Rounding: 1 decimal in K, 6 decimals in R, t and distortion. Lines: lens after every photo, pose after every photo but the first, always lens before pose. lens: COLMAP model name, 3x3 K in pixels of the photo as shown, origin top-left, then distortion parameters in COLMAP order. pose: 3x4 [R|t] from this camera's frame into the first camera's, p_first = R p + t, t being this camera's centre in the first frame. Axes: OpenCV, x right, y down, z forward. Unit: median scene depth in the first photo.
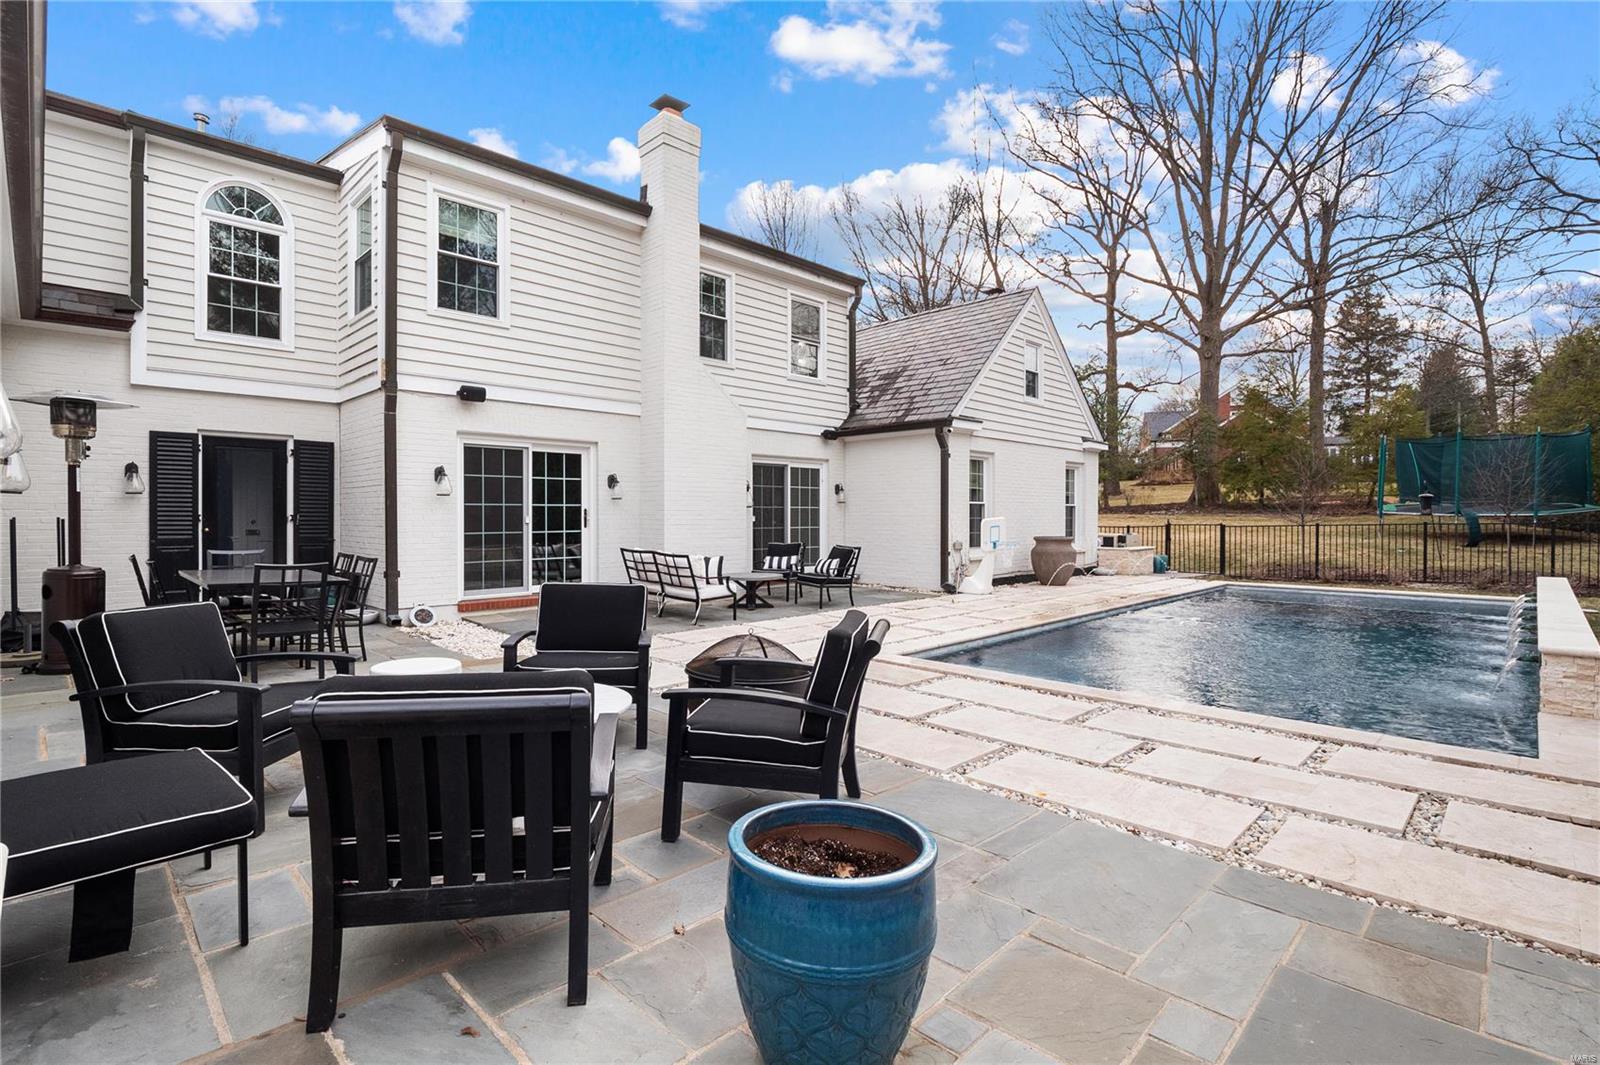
lens RADIAL K [[751.3, 0, 794.1], [0, 751.3, 522.2], [0, 0, 1]] dist [0.000826, -0.000043]
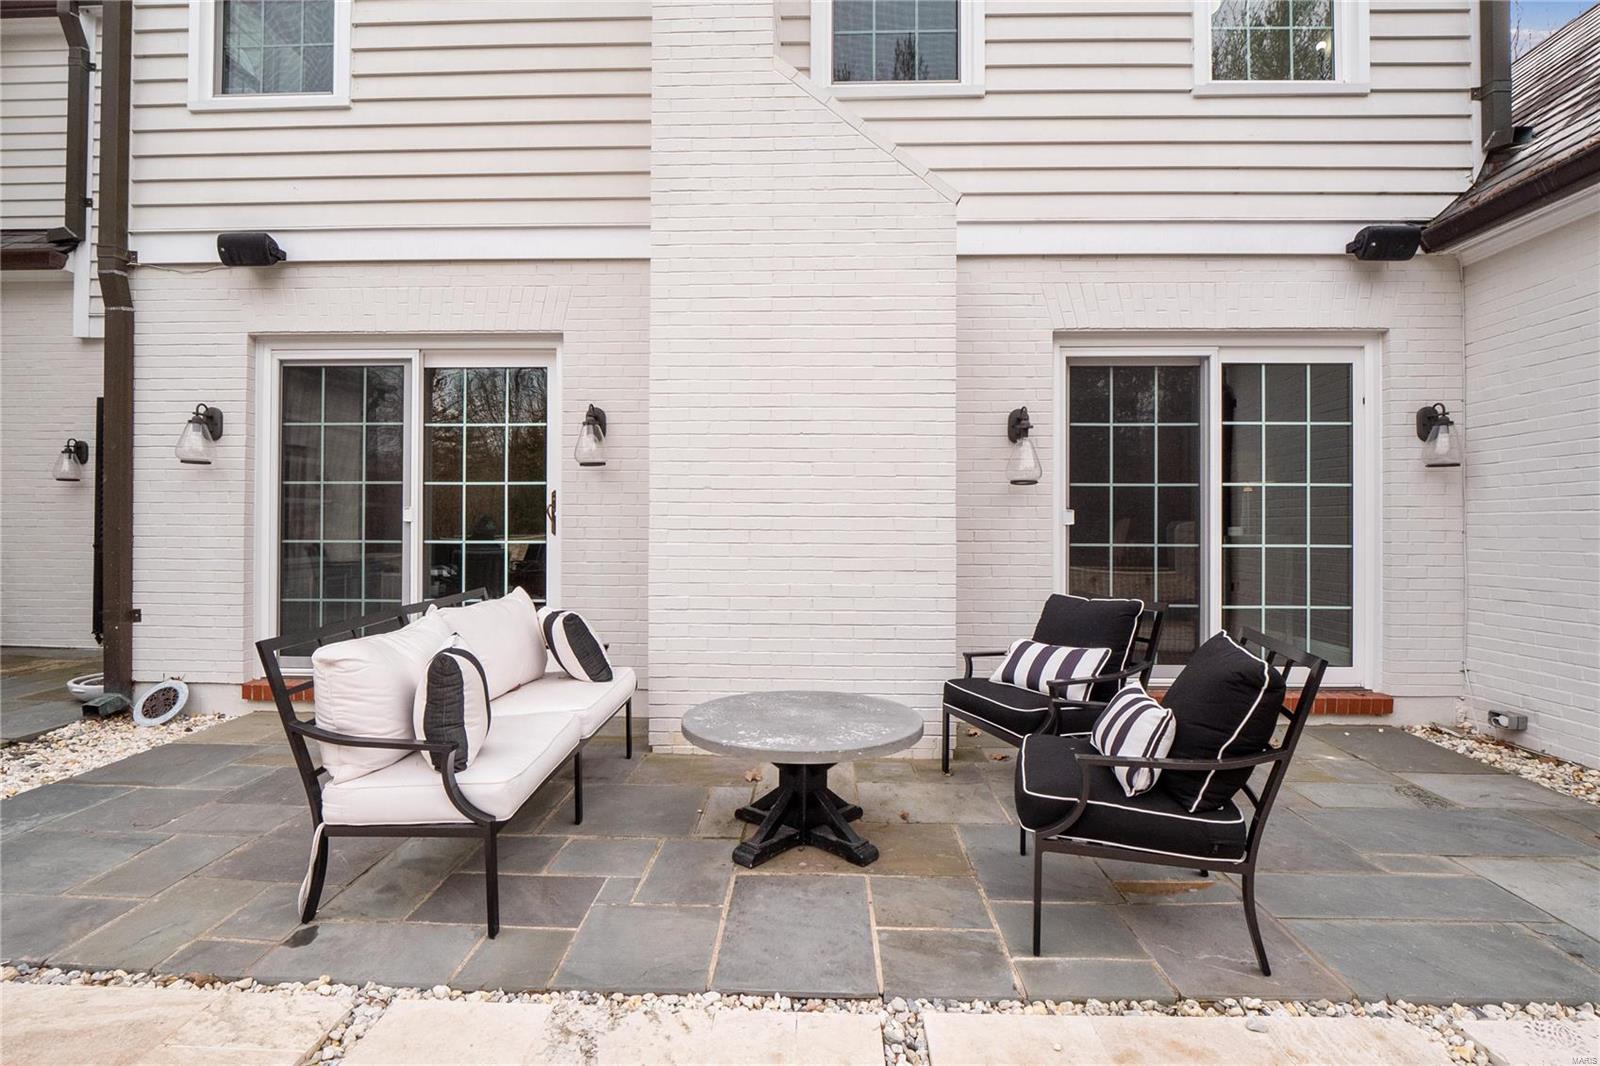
lens RADIAL K [[736.6, 0, 790.1], [0, 736.6, 535.3], [0, 0, 1]] dist [-0.025443, -0.000255]
pose [[0.680426, 0.002757, -0.732811, 0.125955], [-0.012645, 0.999888, -0.007980, 0.009254], [0.732707, 0.014696, 0.680385, 0.808857]]
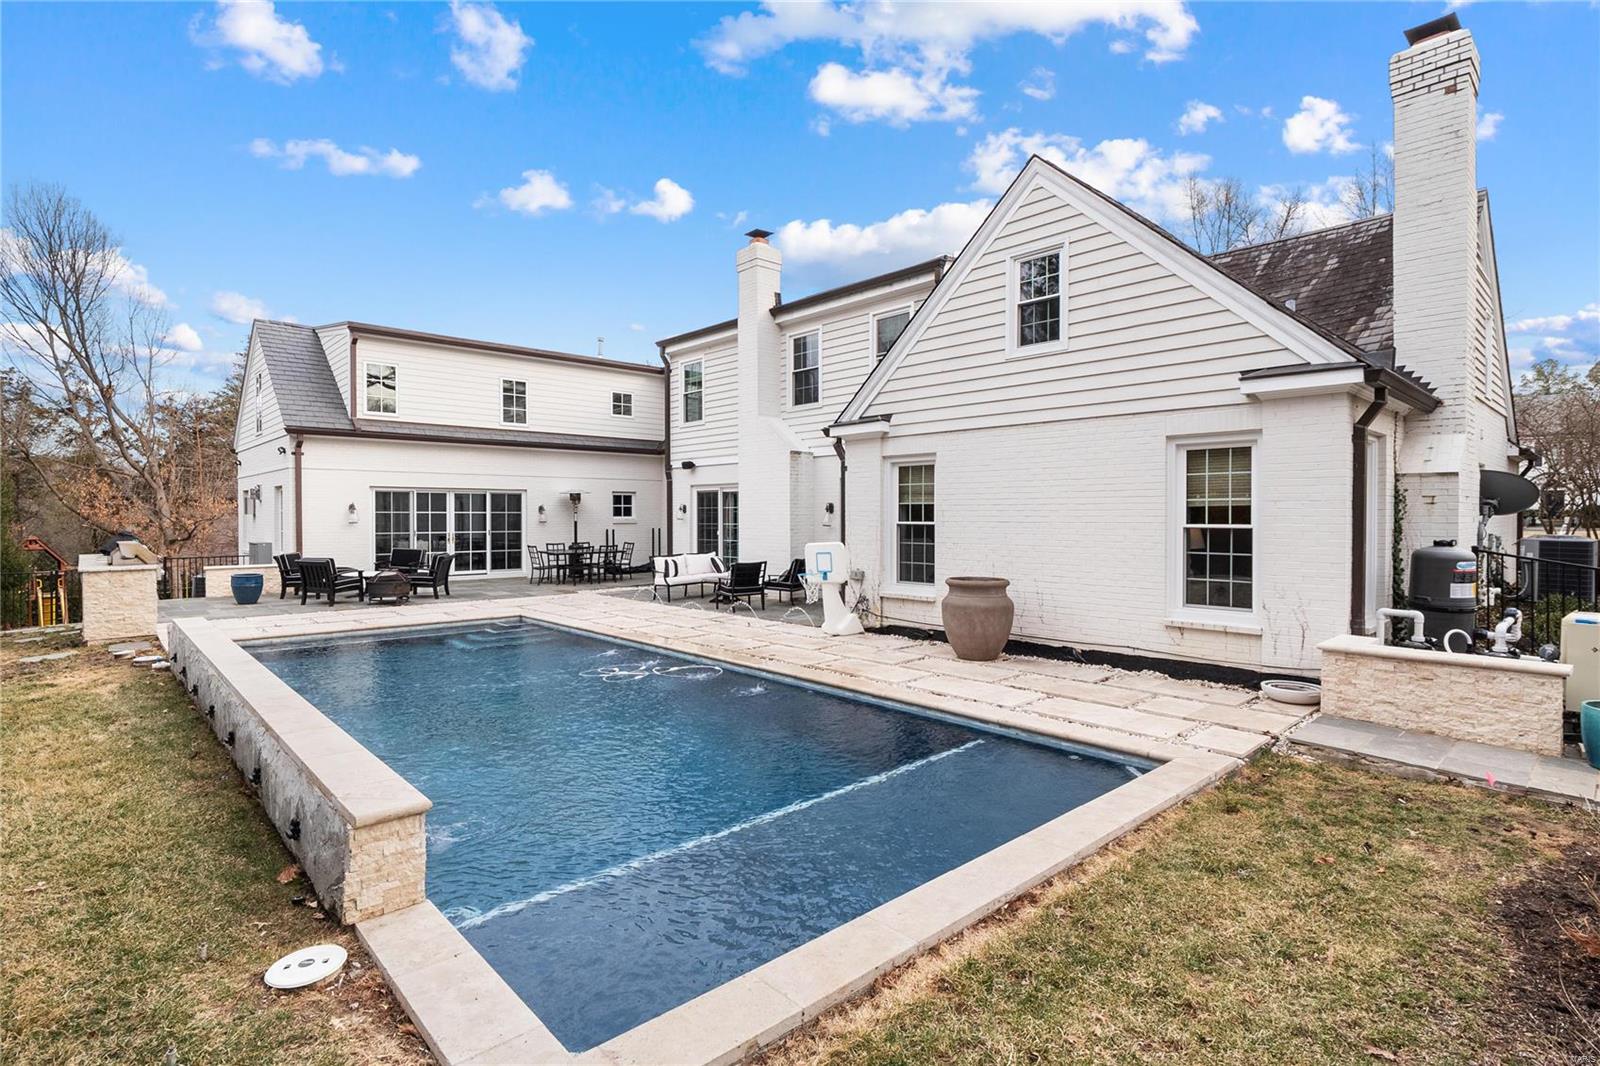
lens RADIAL K [[800.0, 0, 799.3], [0, 800.0, 523.9], [0, 0, 1]] dist [-0.003898, -0.000366]
pose [[-0.048158, 0.009915, -0.998791, 1.338330], [-0.009403, 0.999902, 0.010379, -0.040862], [0.998795, 0.009891, -0.048060, 1.182831]]
